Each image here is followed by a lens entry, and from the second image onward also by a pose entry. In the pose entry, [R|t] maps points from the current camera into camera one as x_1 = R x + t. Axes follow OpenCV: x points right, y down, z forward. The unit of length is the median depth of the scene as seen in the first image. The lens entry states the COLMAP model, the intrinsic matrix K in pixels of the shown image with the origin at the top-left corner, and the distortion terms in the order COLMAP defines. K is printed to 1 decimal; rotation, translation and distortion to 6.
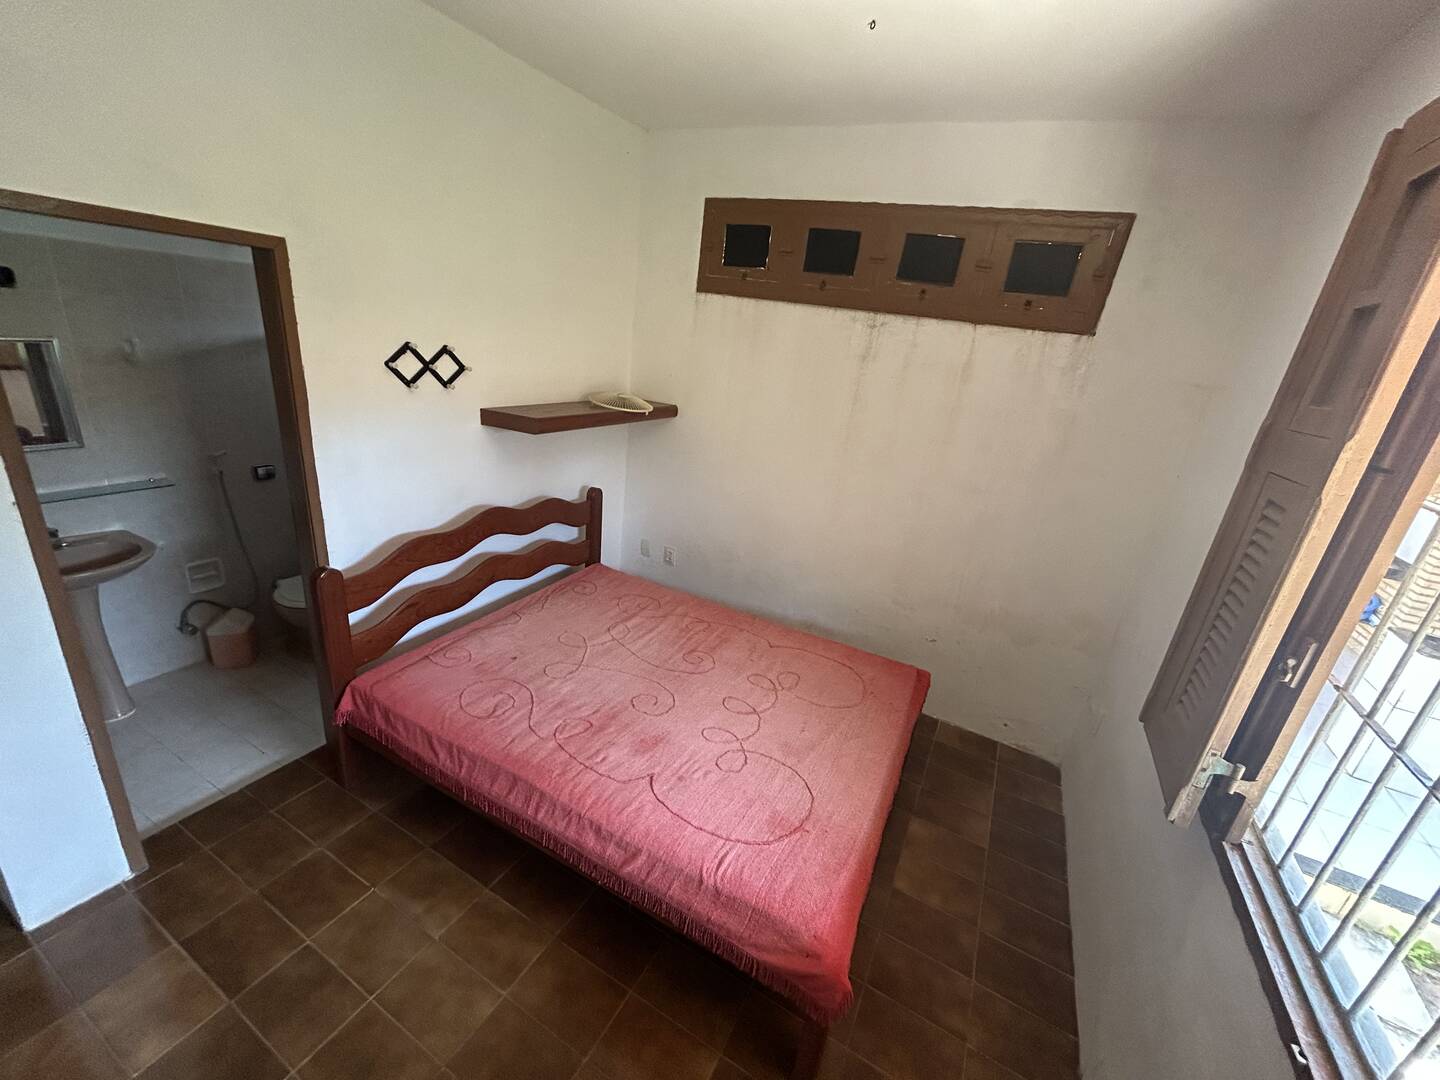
lens RADIAL K [[577.9, 0, 717.7], [0, 577.9, 538.9], [0, 0, 1]] dist [-0.003442, 0.001868]
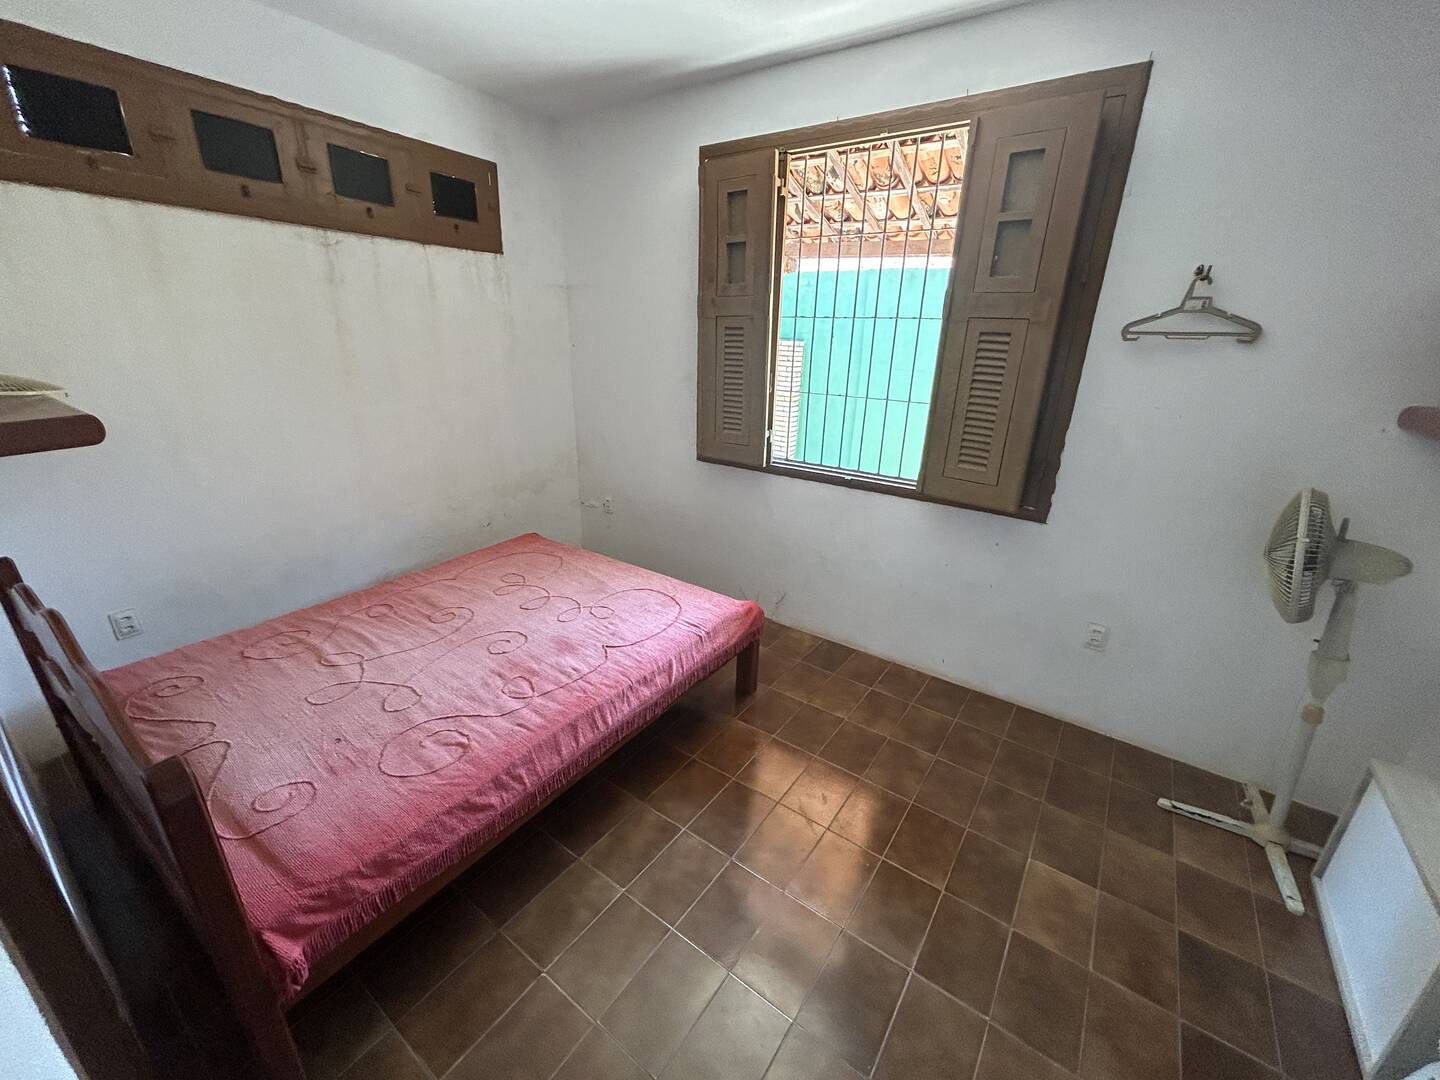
lens RADIAL K [[577.9, 0, 717.7], [0, 577.9, 538.9], [0, 0, 1]] dist [-0.003442, 0.001868]
pose [[0.137461, -0.443118, 0.885862, -0.777820], [0.331098, 0.863462, 0.380536, -0.116723], [-0.933530, 0.240999, 0.265408, 0.312539]]
